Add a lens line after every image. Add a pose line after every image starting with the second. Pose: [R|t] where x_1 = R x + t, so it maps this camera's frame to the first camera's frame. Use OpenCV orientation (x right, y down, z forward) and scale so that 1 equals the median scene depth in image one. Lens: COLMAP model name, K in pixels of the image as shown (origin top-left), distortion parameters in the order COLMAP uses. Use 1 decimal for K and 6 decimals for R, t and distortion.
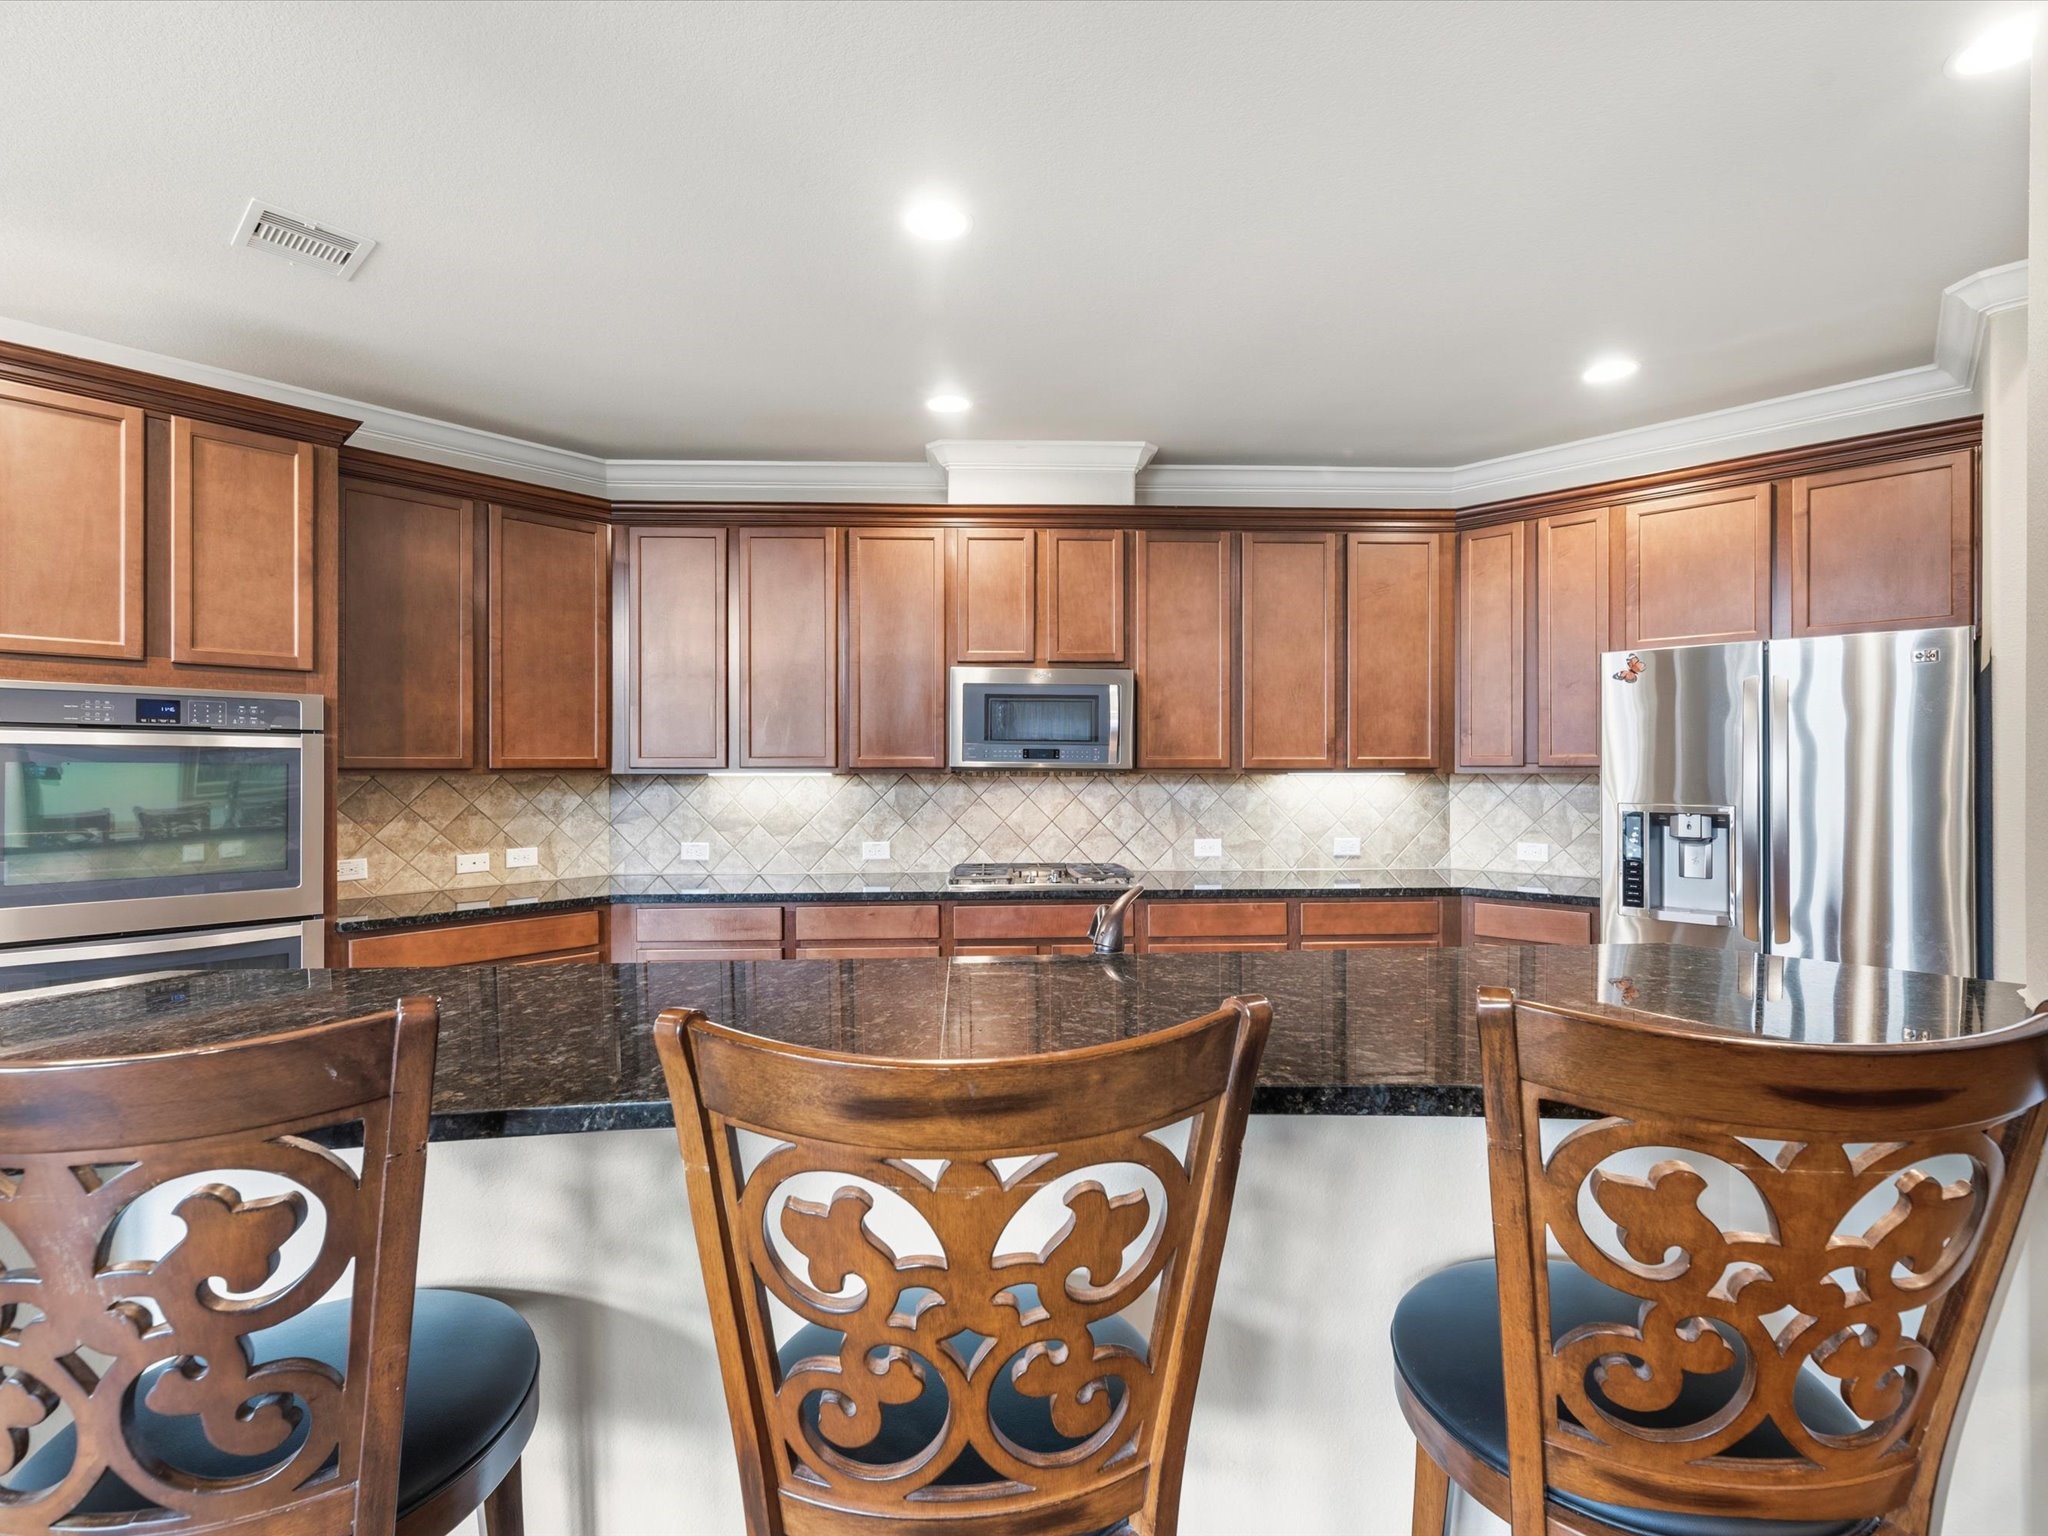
lens RADIAL K [[925.6, 0, 1015.8], [0, 925.6, 762.3], [0, 0, 1]] dist [0.004619, -0.000381]
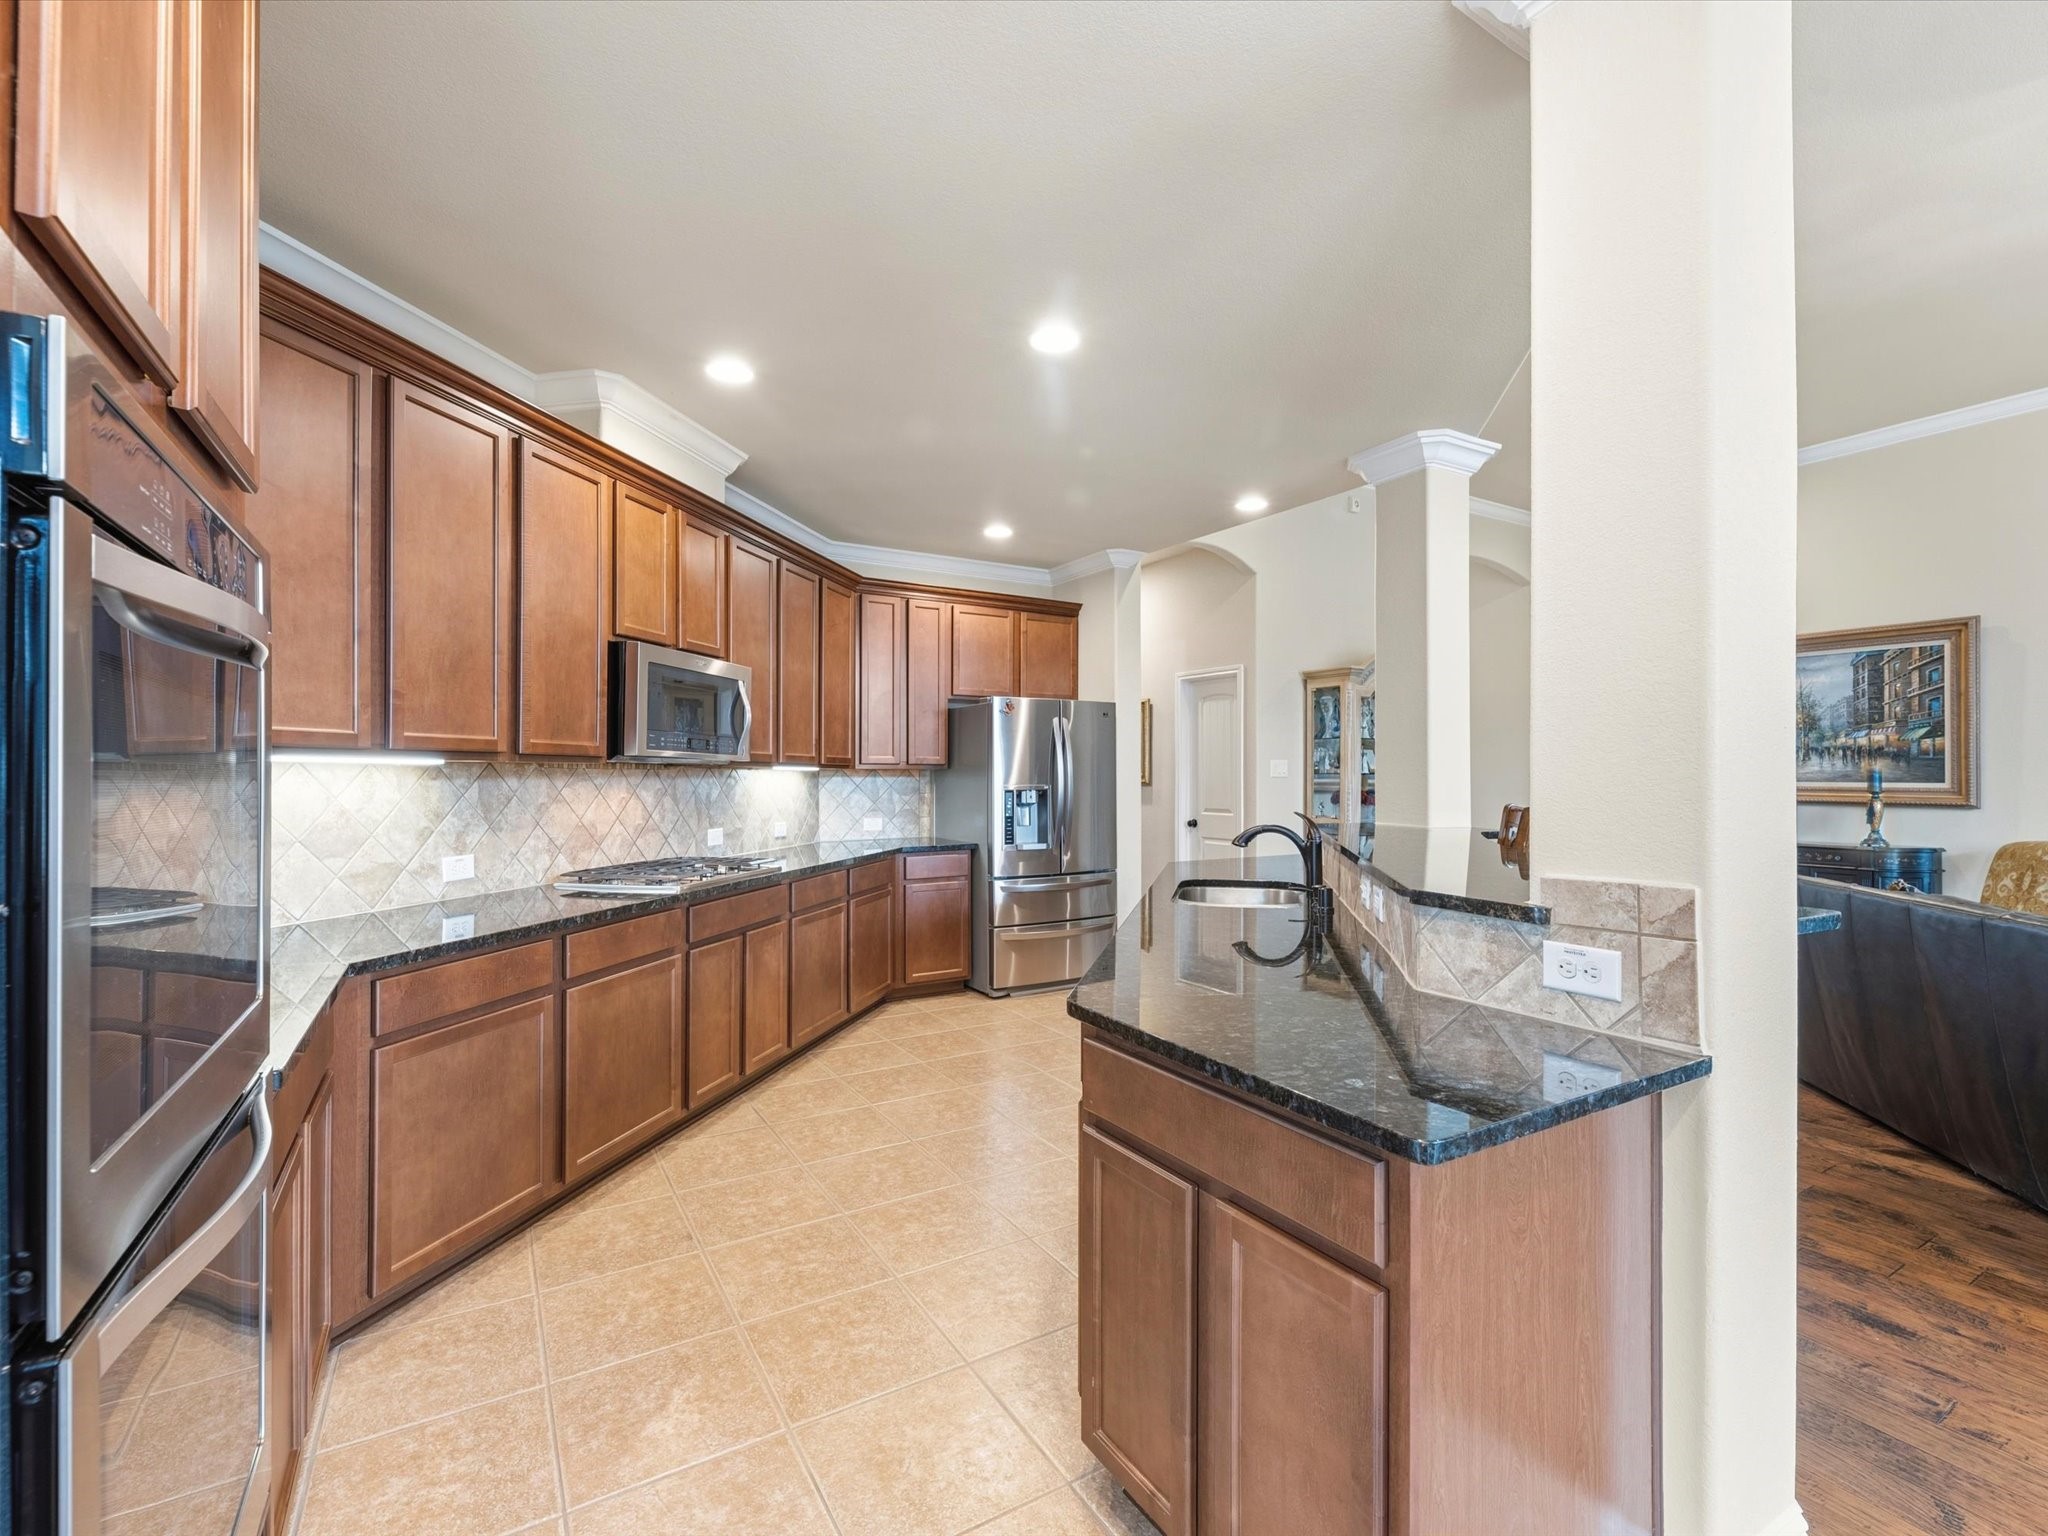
lens RADIAL K [[925.6, 0, 1032.5], [0, 925.6, 774.9], [0, 0, 1]] dist [0.004619, -0.000381]
pose [[0.259016, 0.003907, 0.965865, -0.751001], [-0.002542, 0.999991, -0.003363, 0.023579], [-0.965870, -0.001584, 0.259024, 0.377460]]
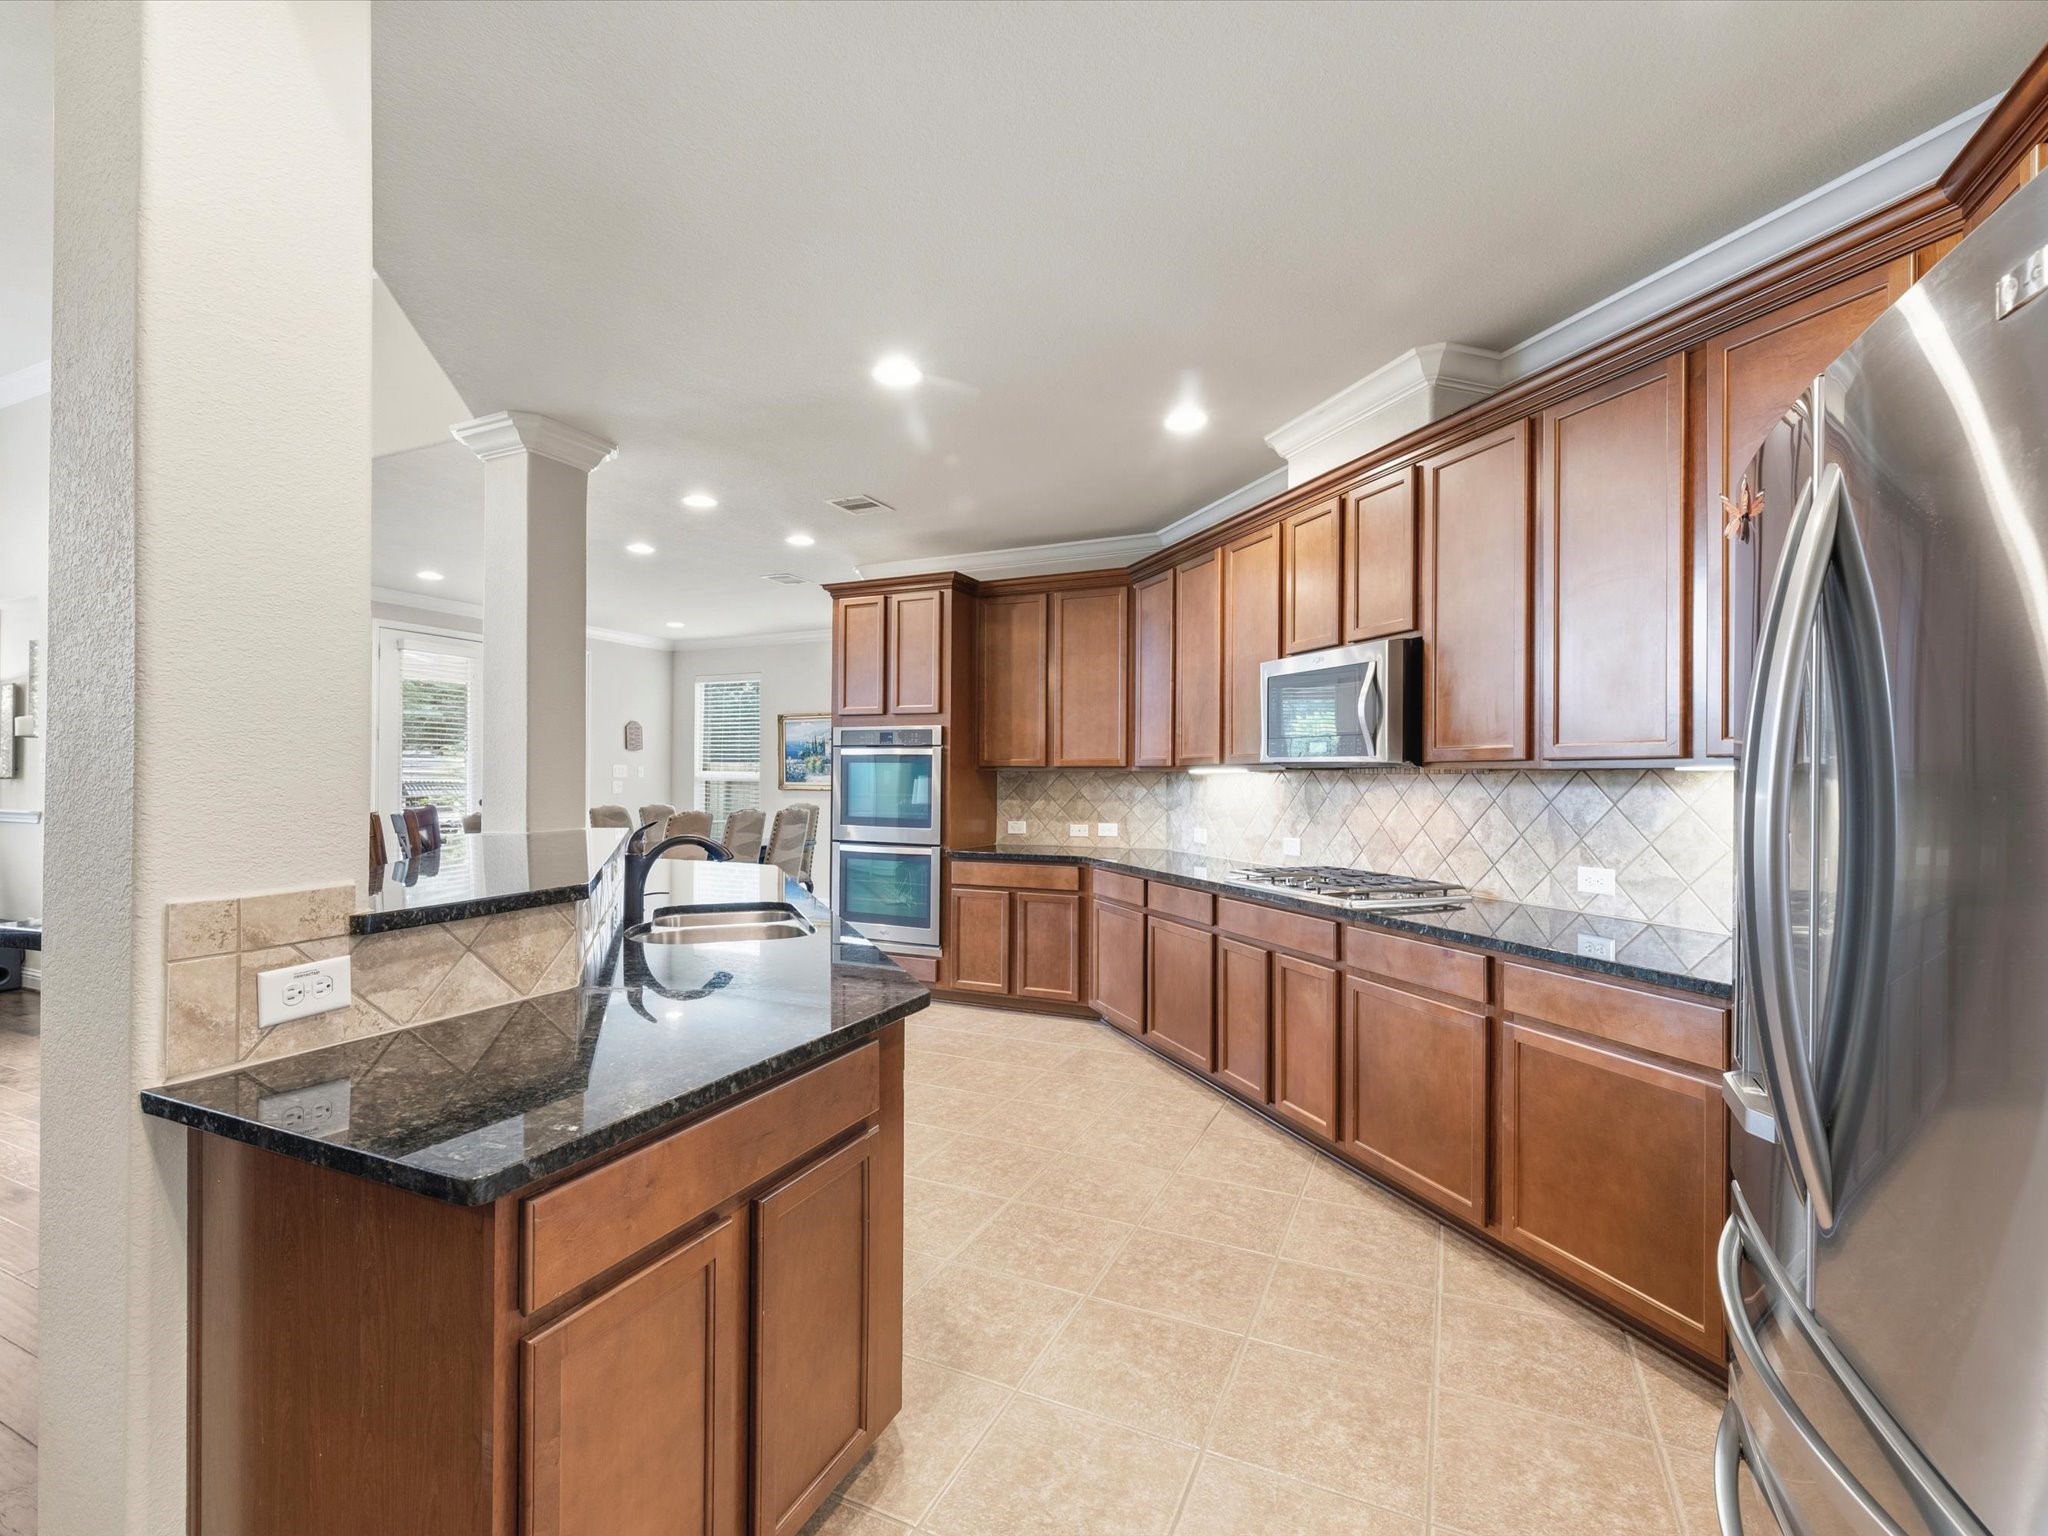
lens RADIAL K [[925.6, 0, 1027.7], [0, 925.6, 773.2], [0, 0, 1]] dist [0.004619, -0.000381]
pose [[0.316406, -0.000112, -0.948624, 0.732373], [-0.000381, 1.000000, -0.000245, 0.015275], [0.948624, 0.000439, 0.316406, 0.407555]]
